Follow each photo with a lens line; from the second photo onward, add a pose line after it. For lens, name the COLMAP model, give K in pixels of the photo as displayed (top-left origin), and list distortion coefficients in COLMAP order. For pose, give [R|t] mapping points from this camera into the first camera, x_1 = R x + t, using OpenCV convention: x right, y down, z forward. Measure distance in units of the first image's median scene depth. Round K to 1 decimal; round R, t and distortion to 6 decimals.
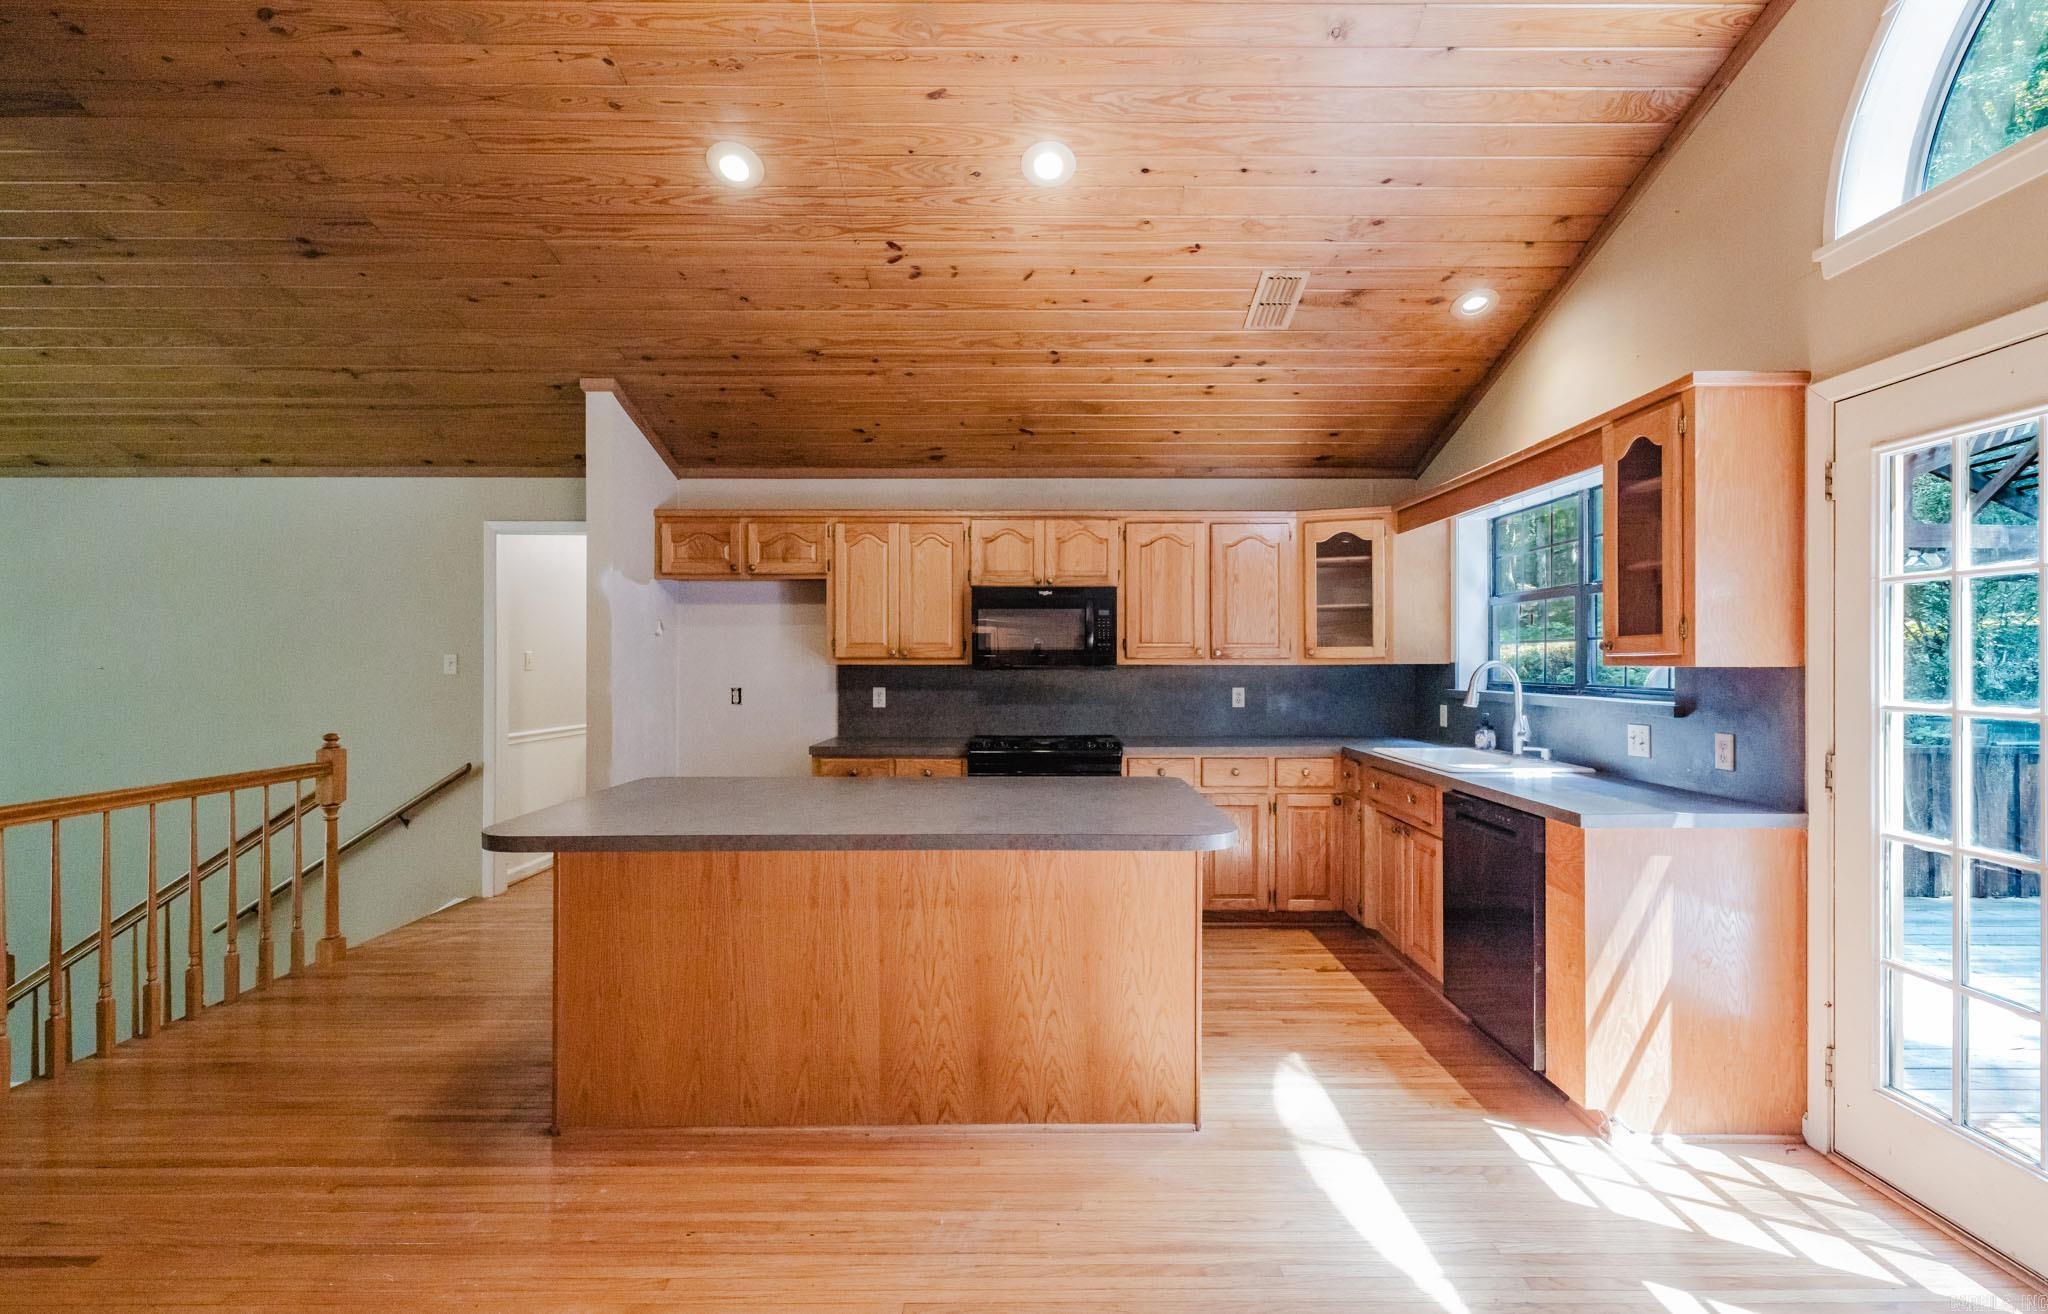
lens RADIAL K [[899.8, 0, 1035.7], [0, 899.8, 649.7], [0, 0, 1]] dist [0.002713, 0.000648]
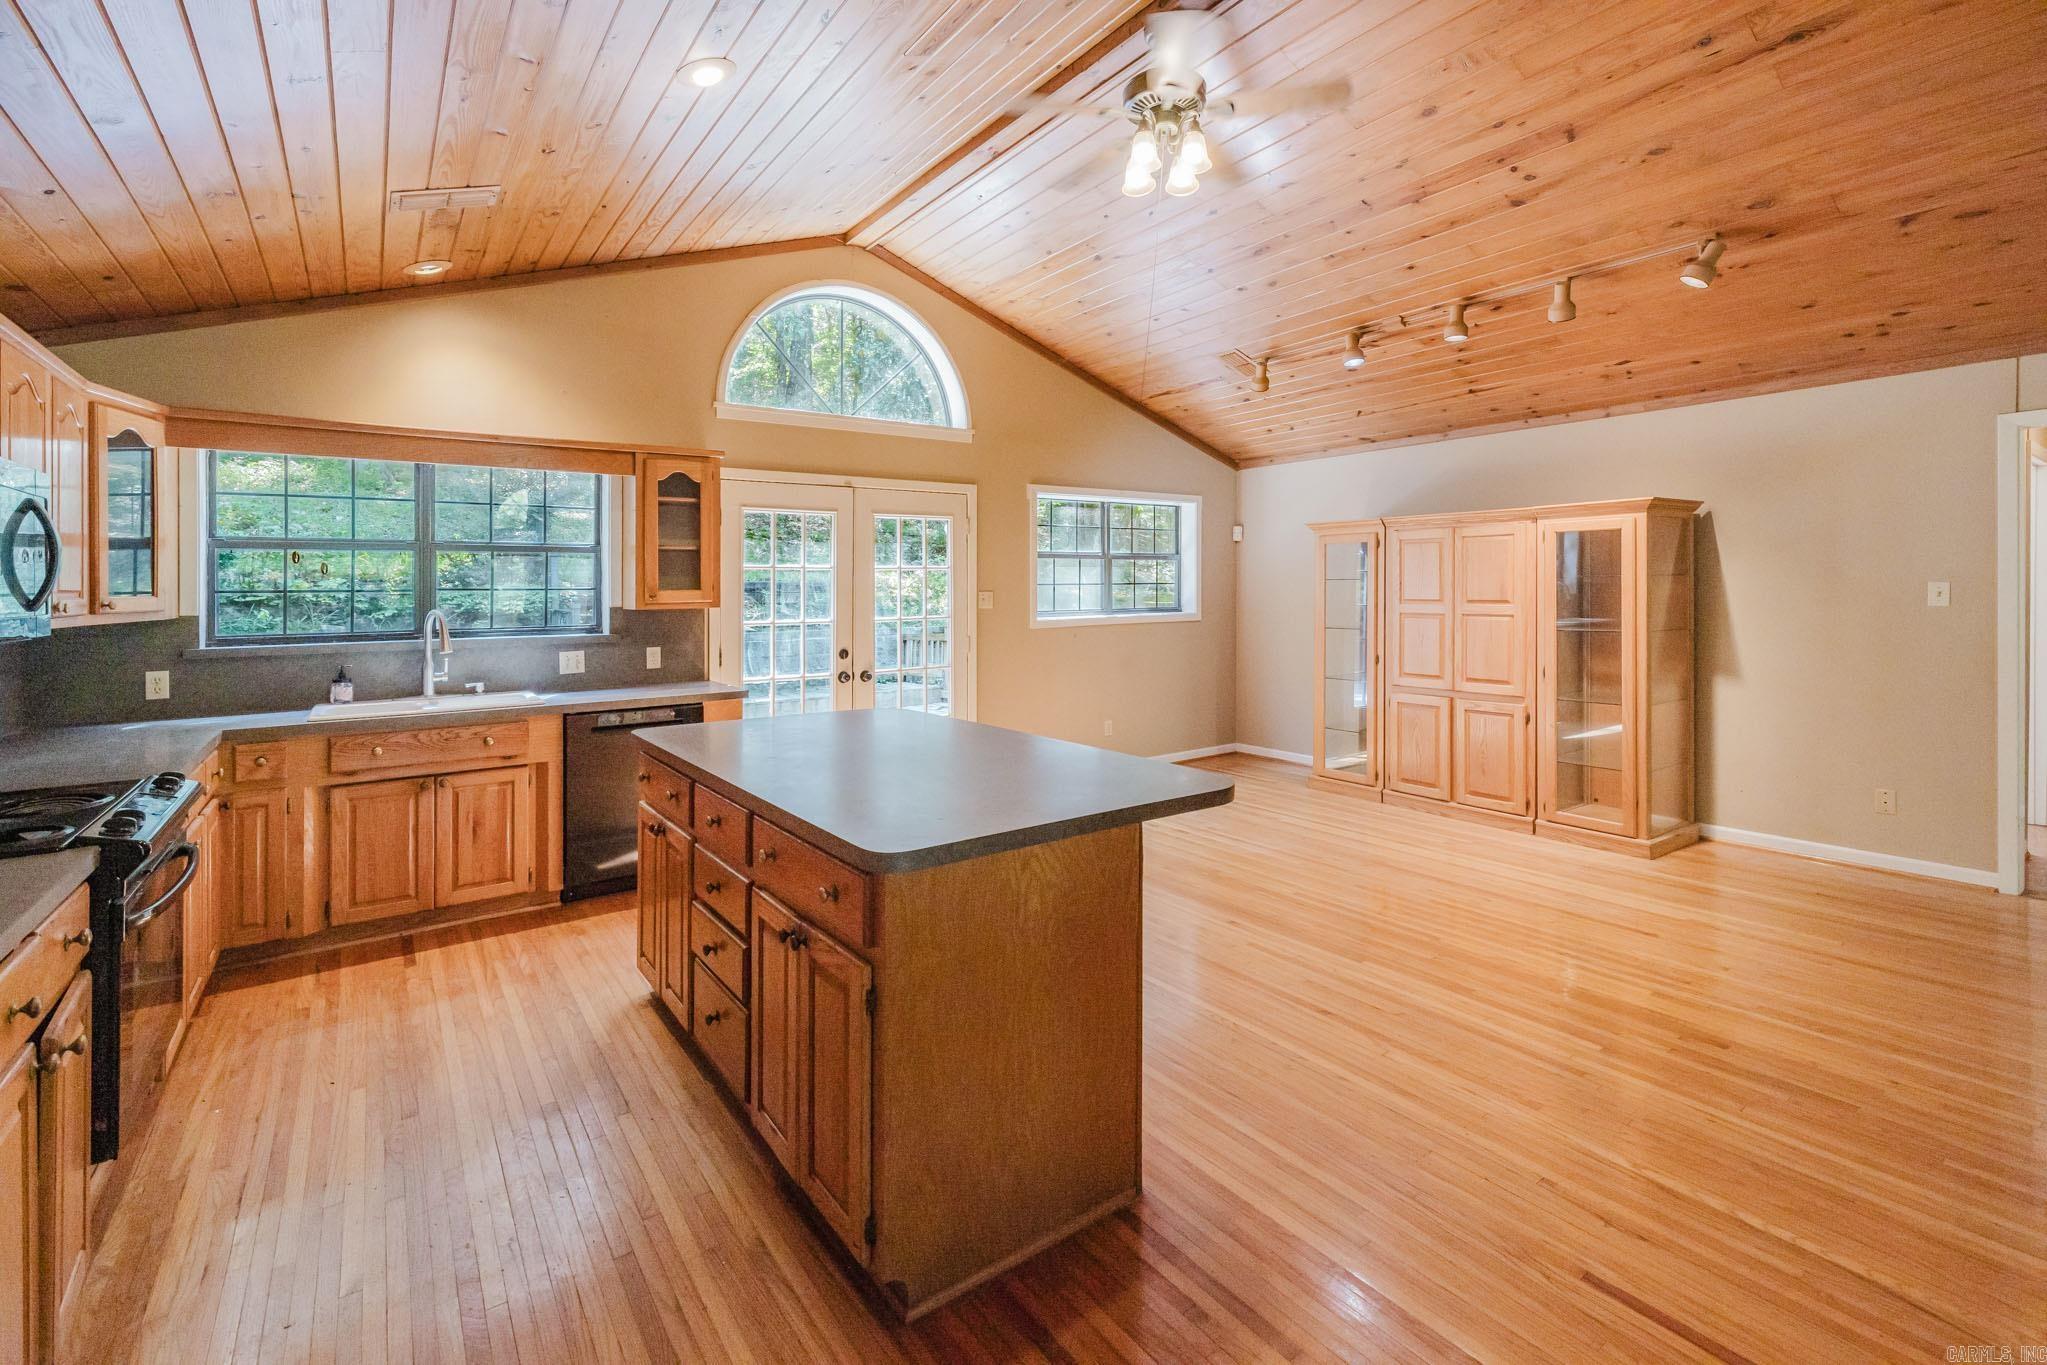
lens RADIAL K [[906.7, 0, 1020.4], [0, 906.7, 576.0], [0, 0, 1]] dist [0.002242, 0.000217]
pose [[-0.581211, 0.014868, 0.813617, -0.690671], [-0.000304, 0.999829, -0.018488, -0.007152], [-0.813753, -0.010992, -0.581107, 0.944871]]
